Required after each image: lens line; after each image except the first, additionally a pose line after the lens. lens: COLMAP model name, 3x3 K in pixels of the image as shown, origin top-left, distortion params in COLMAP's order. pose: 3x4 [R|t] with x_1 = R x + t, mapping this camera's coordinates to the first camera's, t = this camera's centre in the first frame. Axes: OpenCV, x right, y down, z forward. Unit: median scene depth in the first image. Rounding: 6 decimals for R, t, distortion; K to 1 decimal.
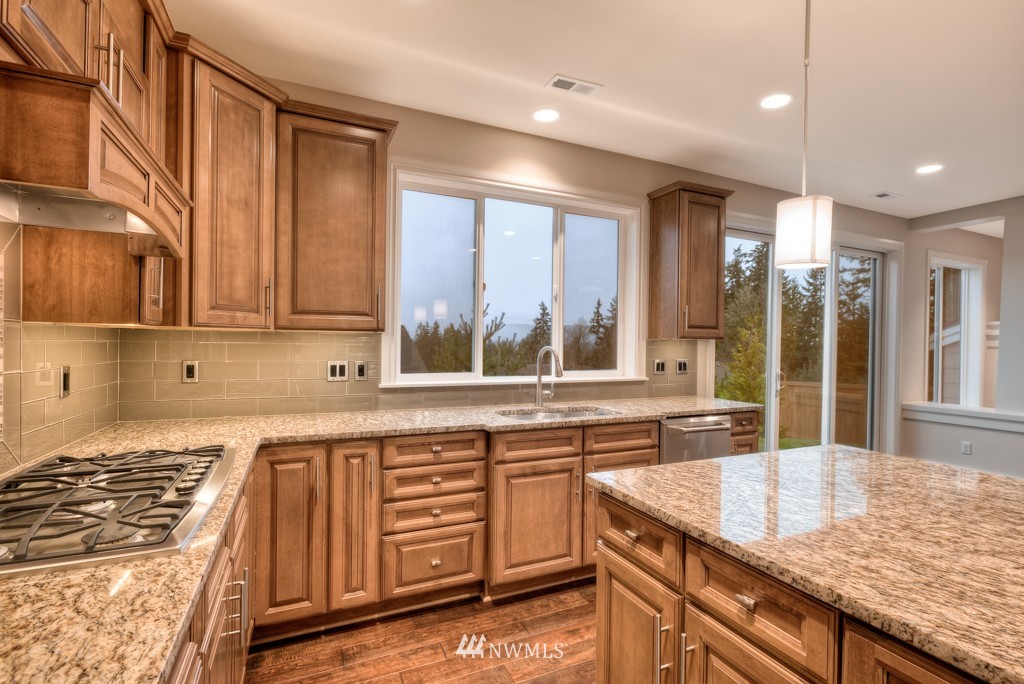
lens RADIAL K [[487.0, 0, 518.5], [0, 487.0, 346.5], [0, 0, 1]] dist [-0.002282, 0.000159]
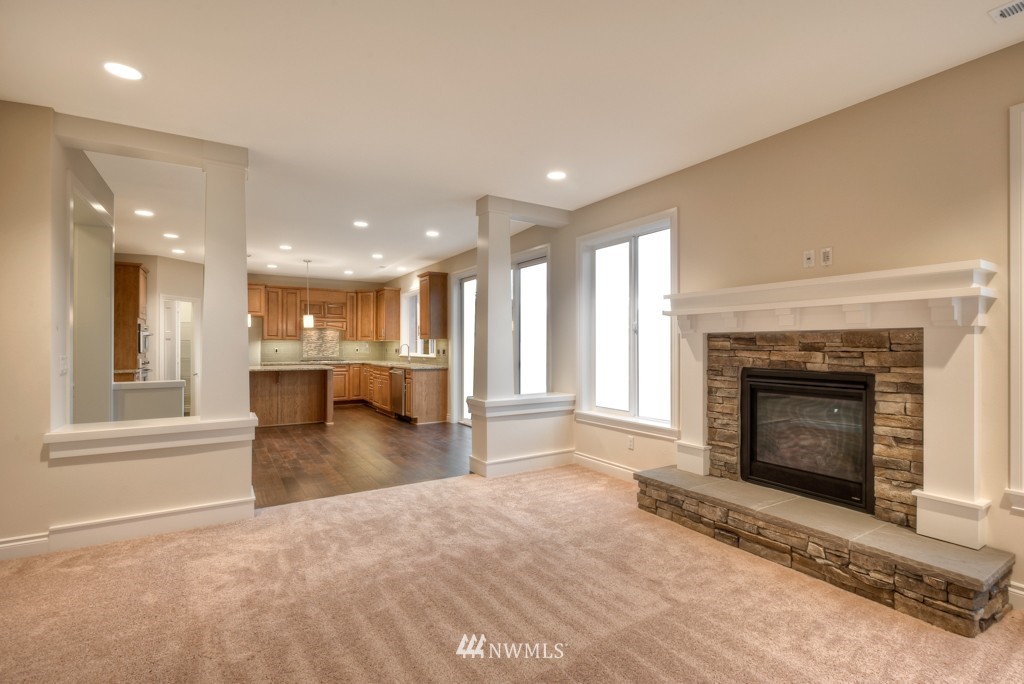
lens RADIAL K [[487.0, 0, 529.2], [0, 487.0, 345.3], [0, 0, 1]] dist [-0.002282, 0.000159]
pose [[0.124298, -0.012191, -0.992170, 2.756191], [-0.000303, 0.999924, -0.012324, 0.042073], [0.992245, 0.001833, 0.124285, 1.215139]]
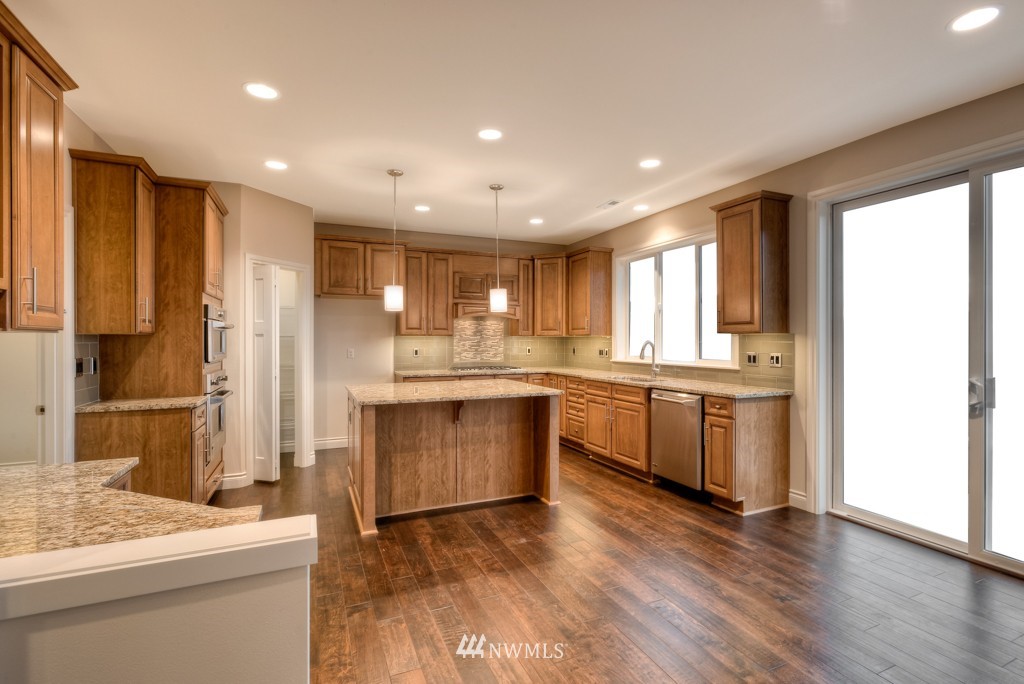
lens RADIAL K [[487.0, 0, 522.9], [0, 487.0, 340.4], [0, 0, 1]] dist [-0.002282, 0.000159]
pose [[-0.023022, -0.008838, -0.999696, 1.527456], [-0.001254, 0.999960, -0.008811, 0.010485], [0.999734, 0.001050, -0.023032, 0.531002]]
